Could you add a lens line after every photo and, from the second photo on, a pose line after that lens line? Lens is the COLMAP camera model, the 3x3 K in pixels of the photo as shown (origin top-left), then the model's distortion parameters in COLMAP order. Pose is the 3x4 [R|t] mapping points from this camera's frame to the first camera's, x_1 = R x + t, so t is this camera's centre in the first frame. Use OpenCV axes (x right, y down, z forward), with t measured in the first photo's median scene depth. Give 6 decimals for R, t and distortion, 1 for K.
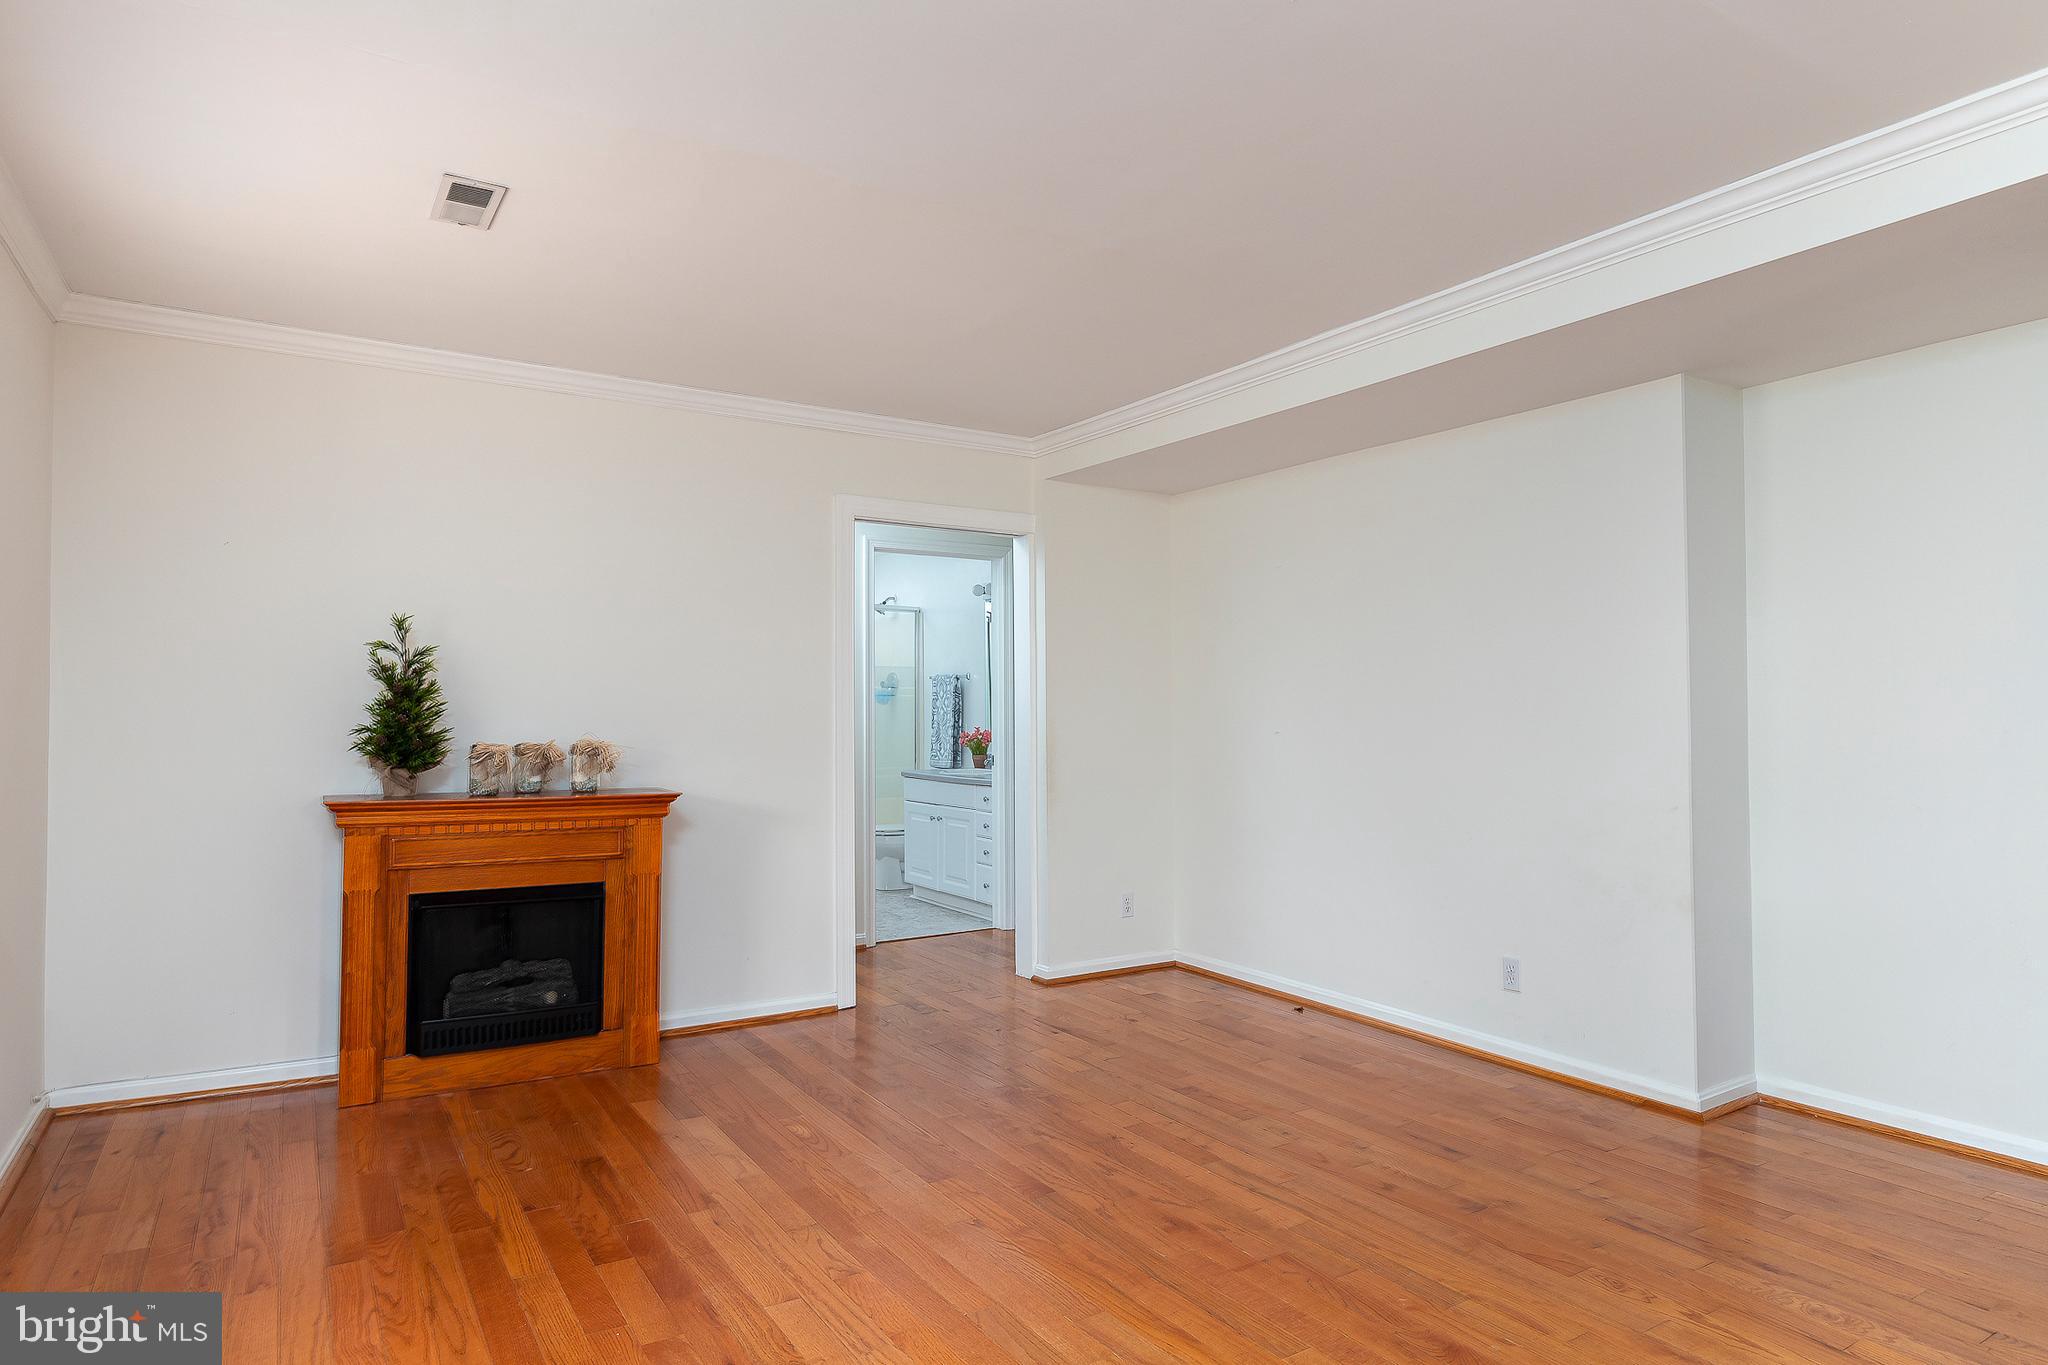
lens RADIAL K [[1166.9, 0, 1031.6], [0, 1166.9, 699.2], [0, 0, 1]] dist [0.004077, -0.000482]
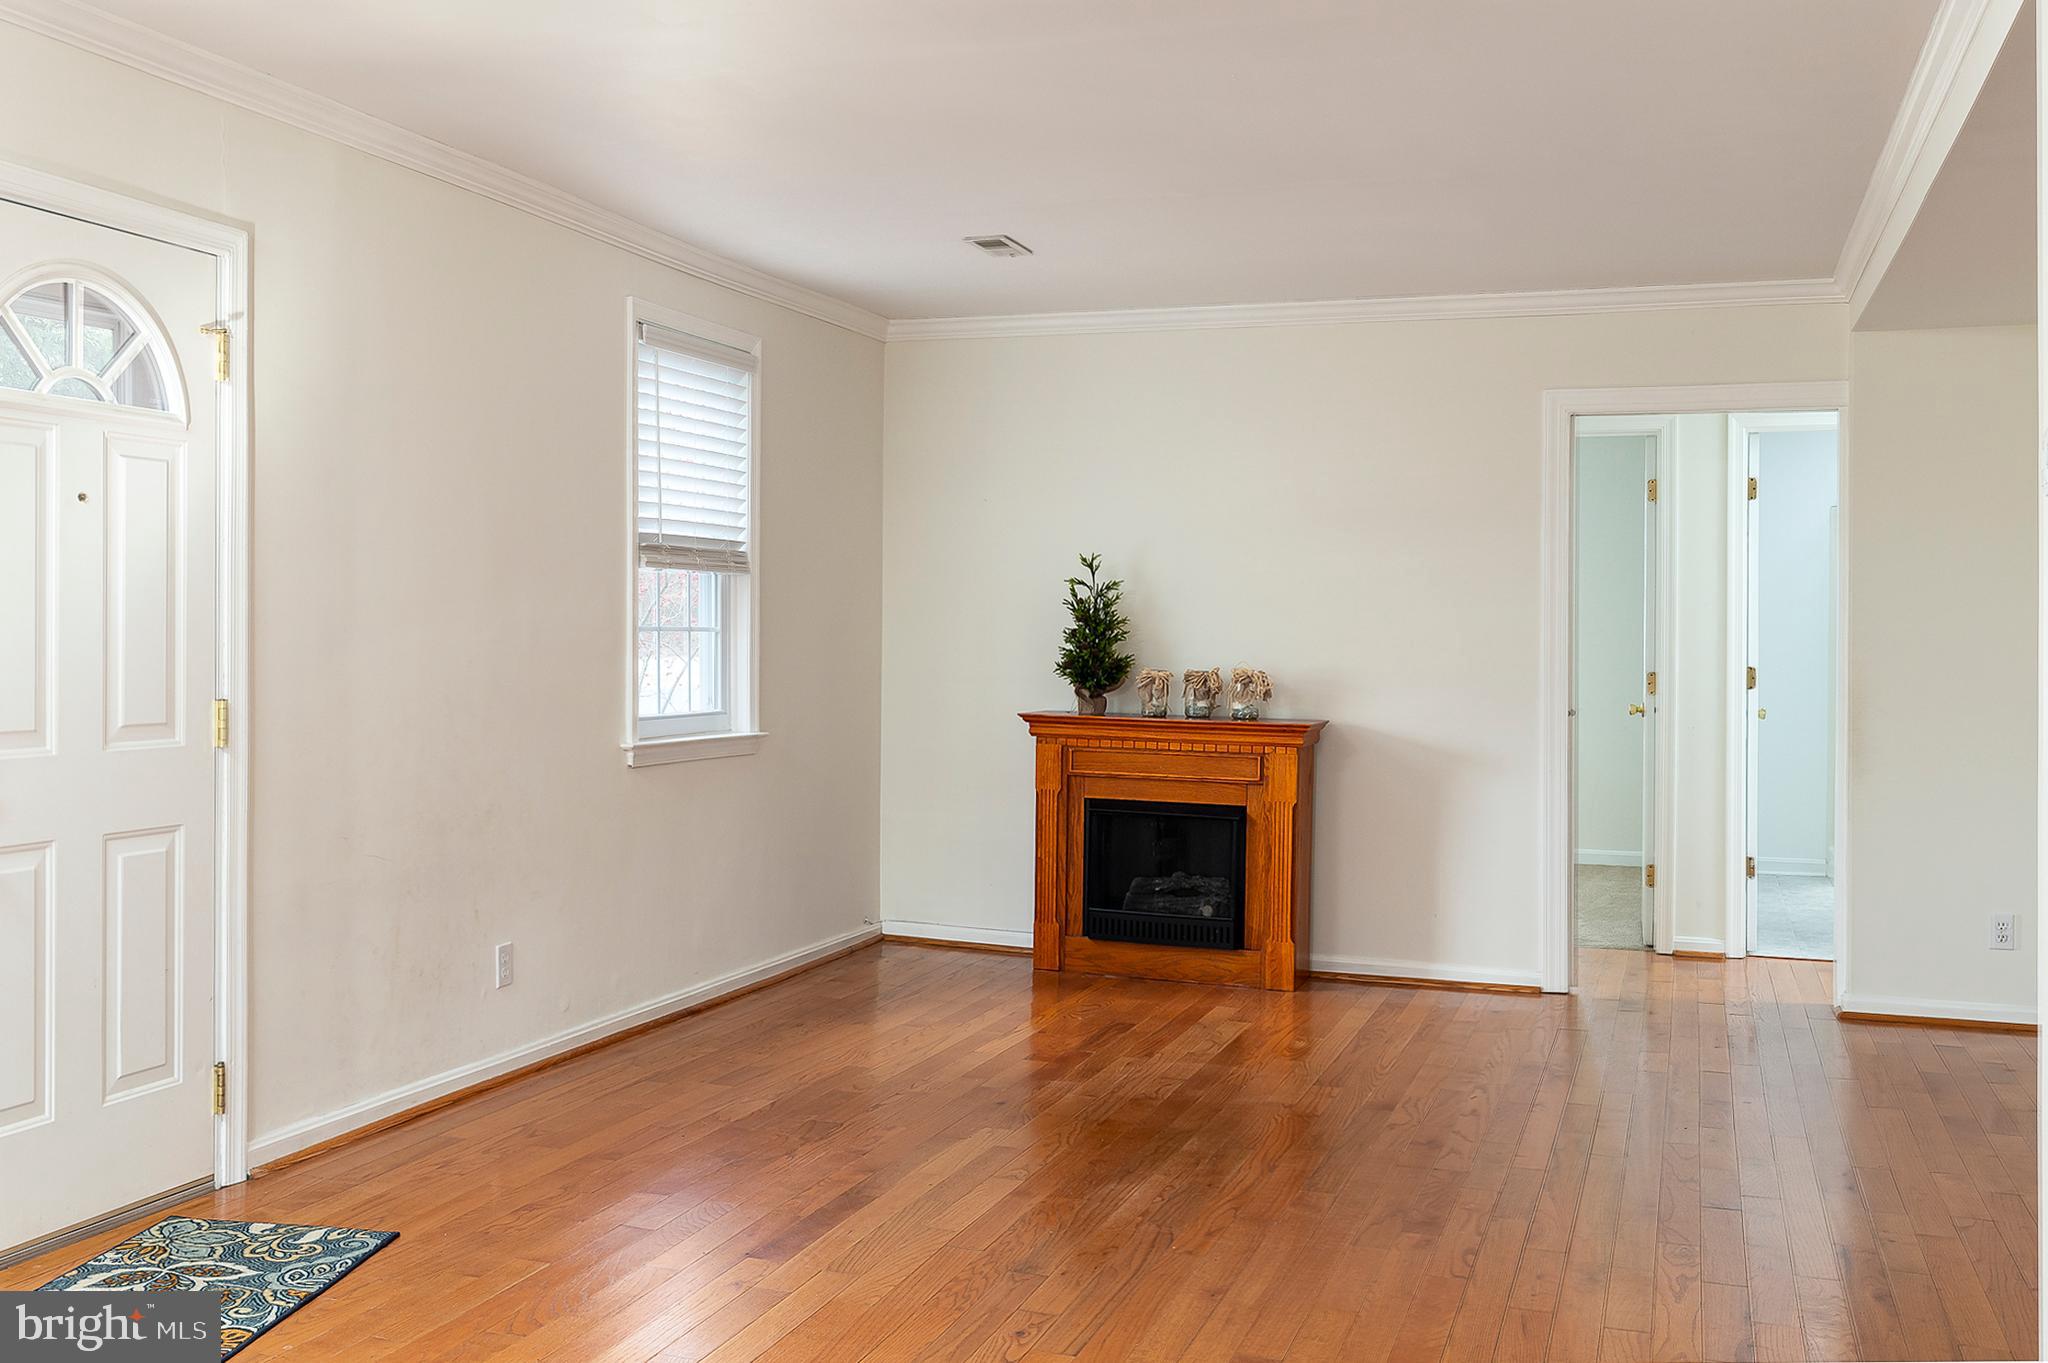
lens RADIAL K [[2040.6, 0, 1024.0], [0, 2040.6, 681.5], [0, 0, 1]] dist [-0.001700, 0.001062]
pose [[0.628855, 0.025368, -0.777109, 0.956107], [-0.002256, 0.999523, 0.030803, -0.009061], [0.777520, -0.017617, 0.628612, -0.299727]]
